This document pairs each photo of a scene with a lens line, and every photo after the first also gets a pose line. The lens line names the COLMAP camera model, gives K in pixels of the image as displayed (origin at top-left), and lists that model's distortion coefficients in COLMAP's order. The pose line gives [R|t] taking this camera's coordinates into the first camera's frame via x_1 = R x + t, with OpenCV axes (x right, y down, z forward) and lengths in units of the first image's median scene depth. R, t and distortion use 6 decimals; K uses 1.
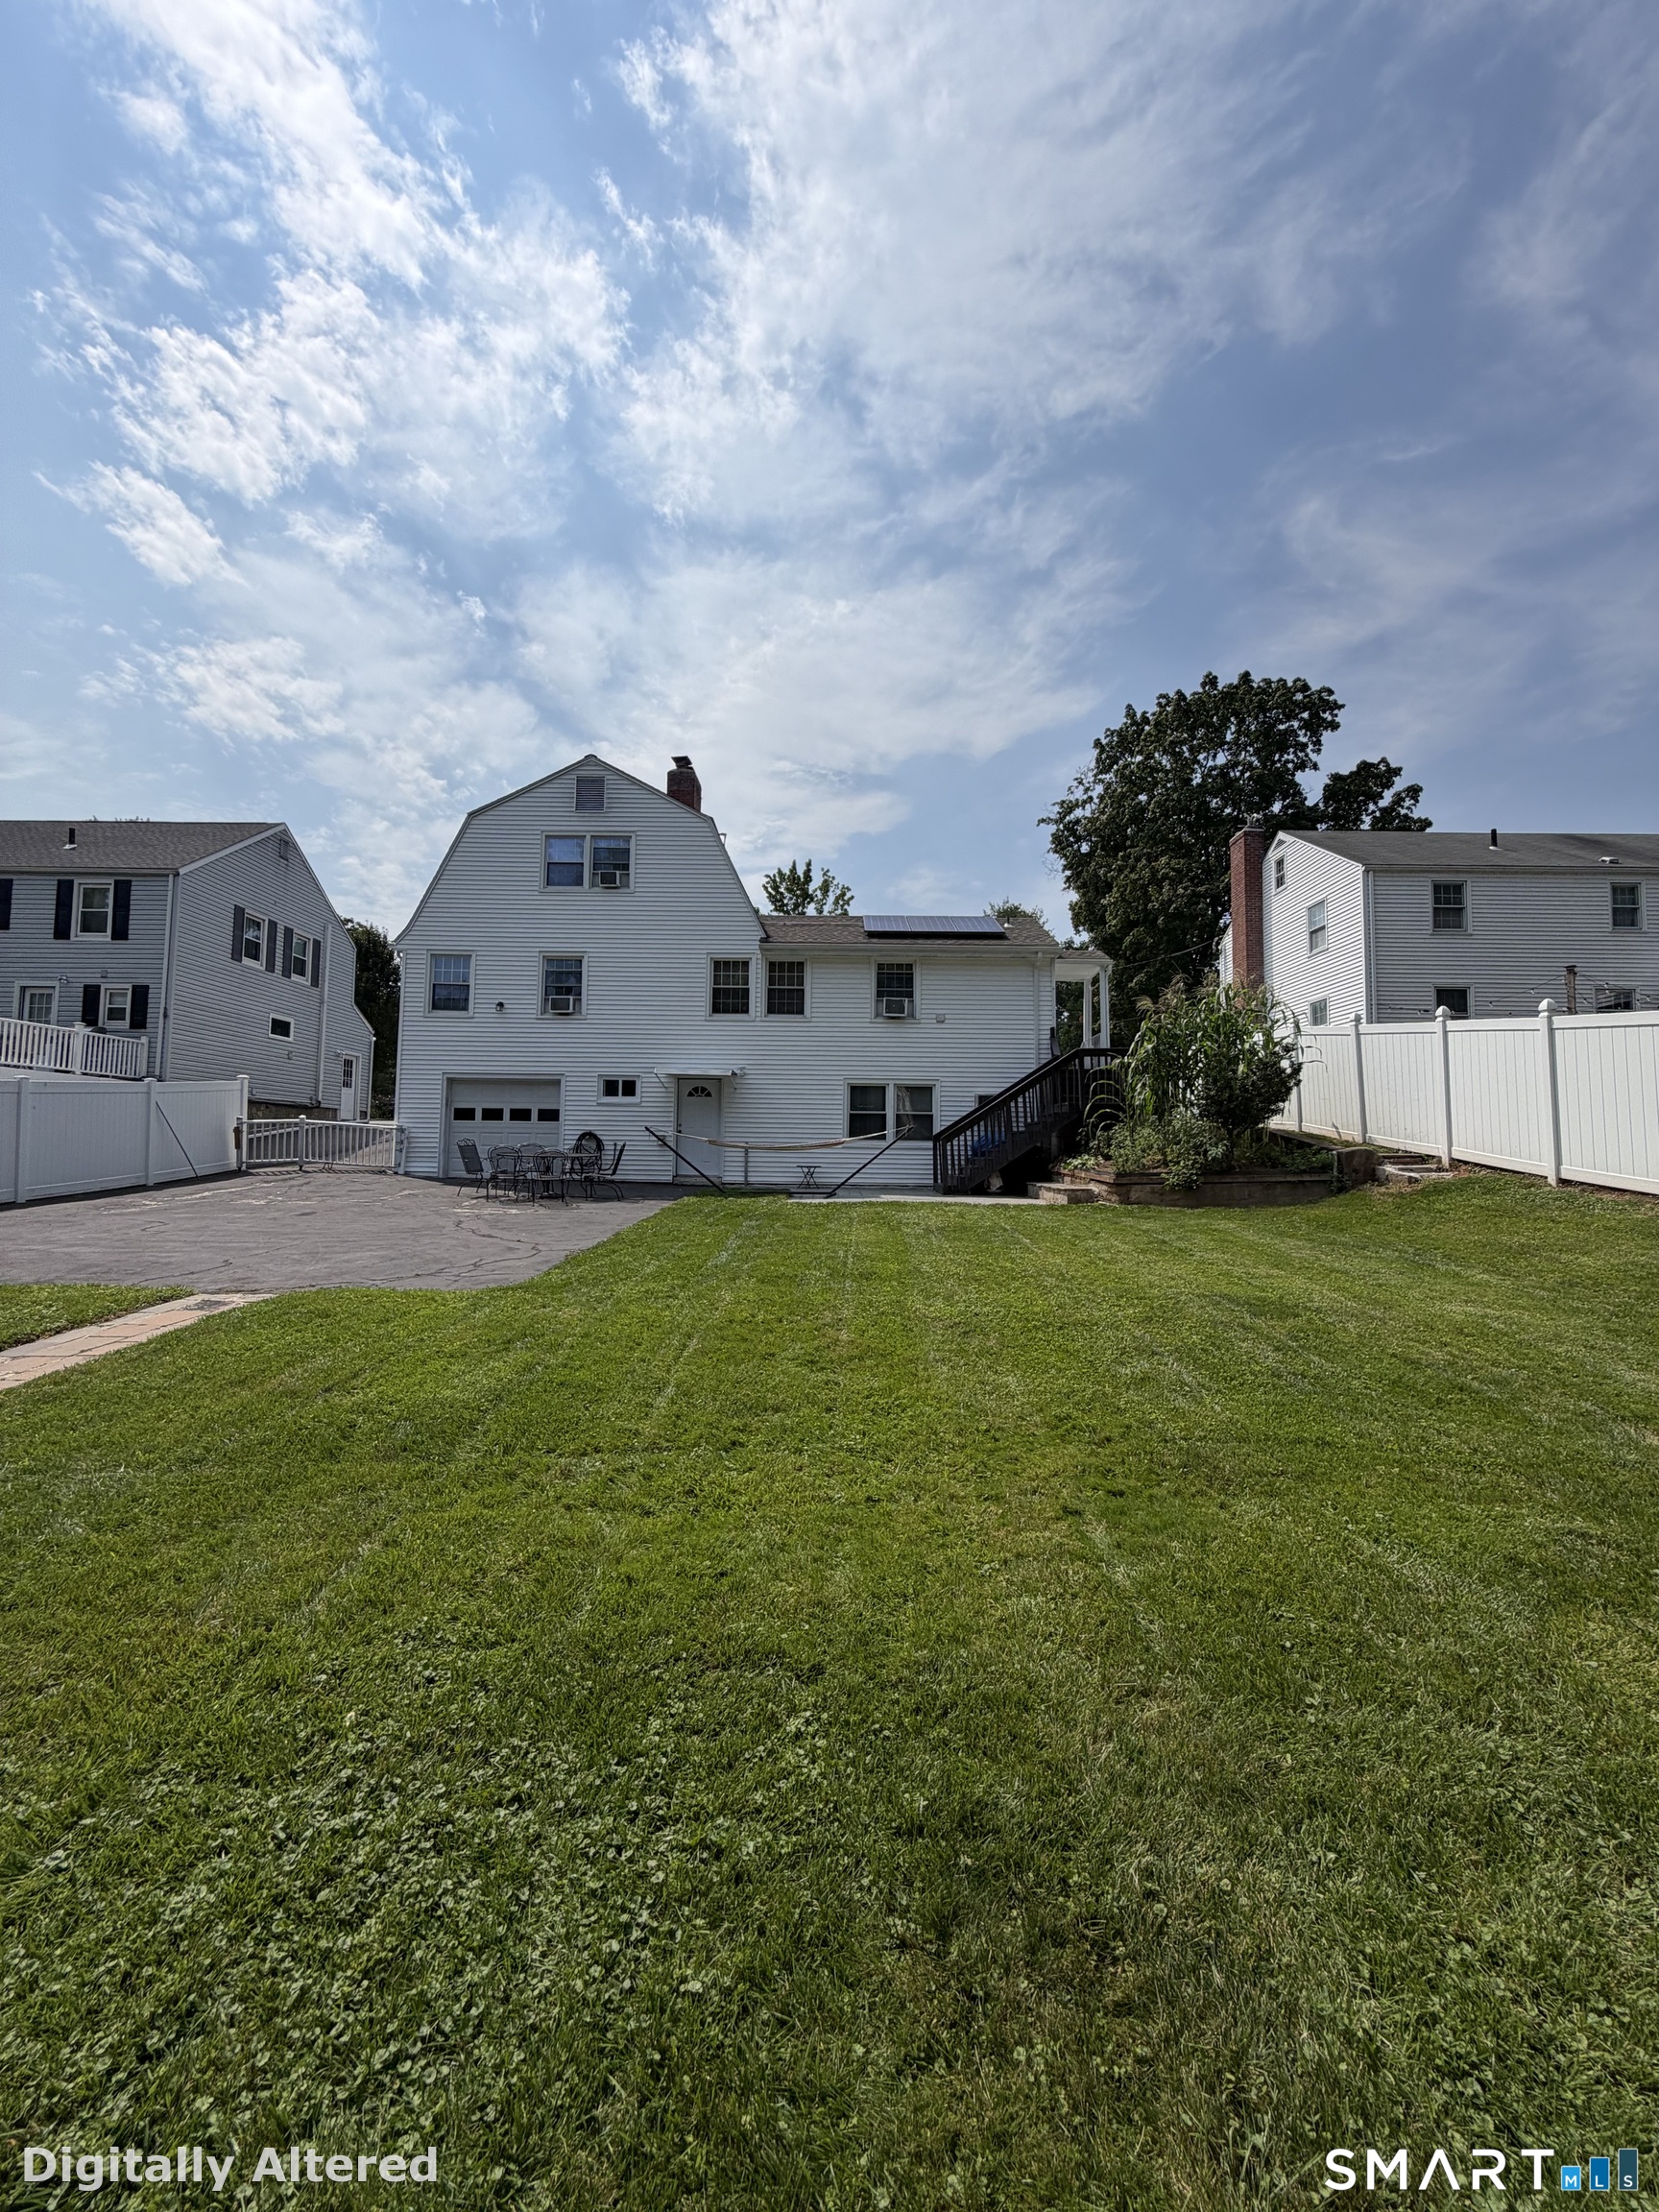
lens RADIAL K [[878.8, 0, 829.1], [0, 878.8, 1078.2], [0, 0, 1]] dist [-0.000135, -0.000508]
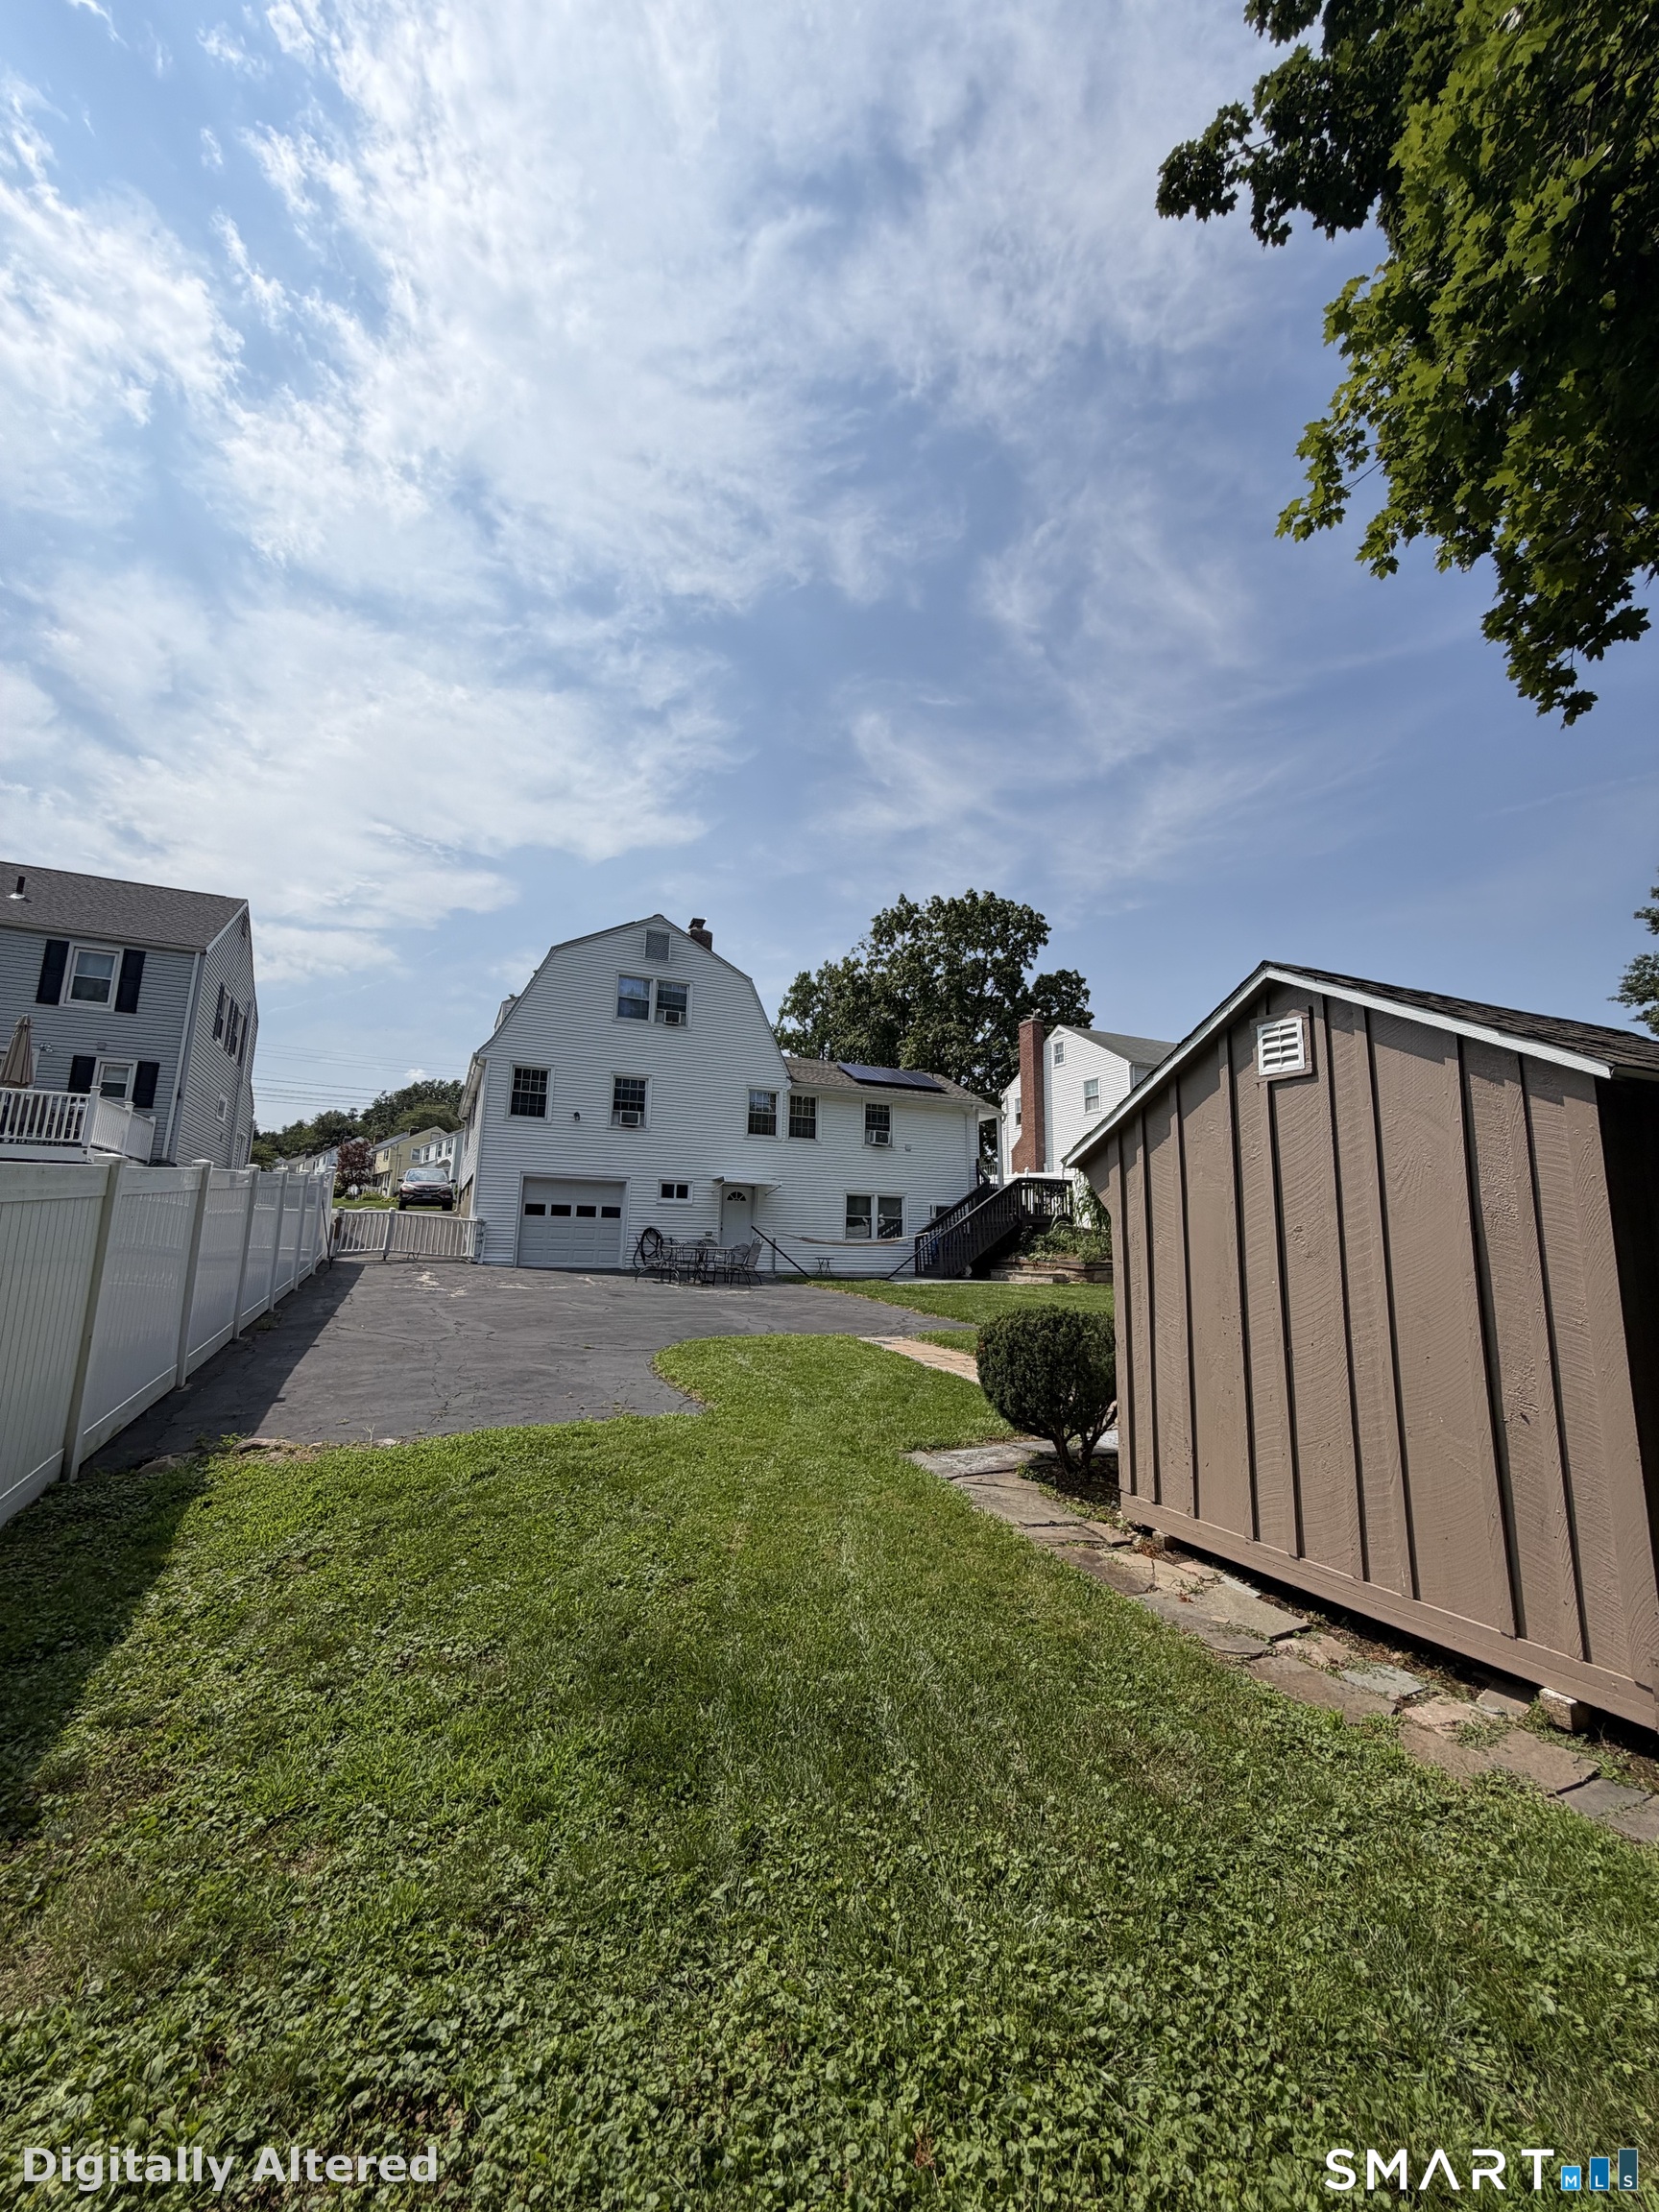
lens RADIAL K [[878.8, 0, 792.3], [0, 878.8, 1118.4], [0, 0, 1]] dist [-0.000135, -0.000508]
pose [[0.916430, 0.069172, 0.394172, -0.566465], [-0.042252, 0.996168, -0.076580, -0.002740], [-0.397958, 0.053526, 0.915841, -0.162371]]
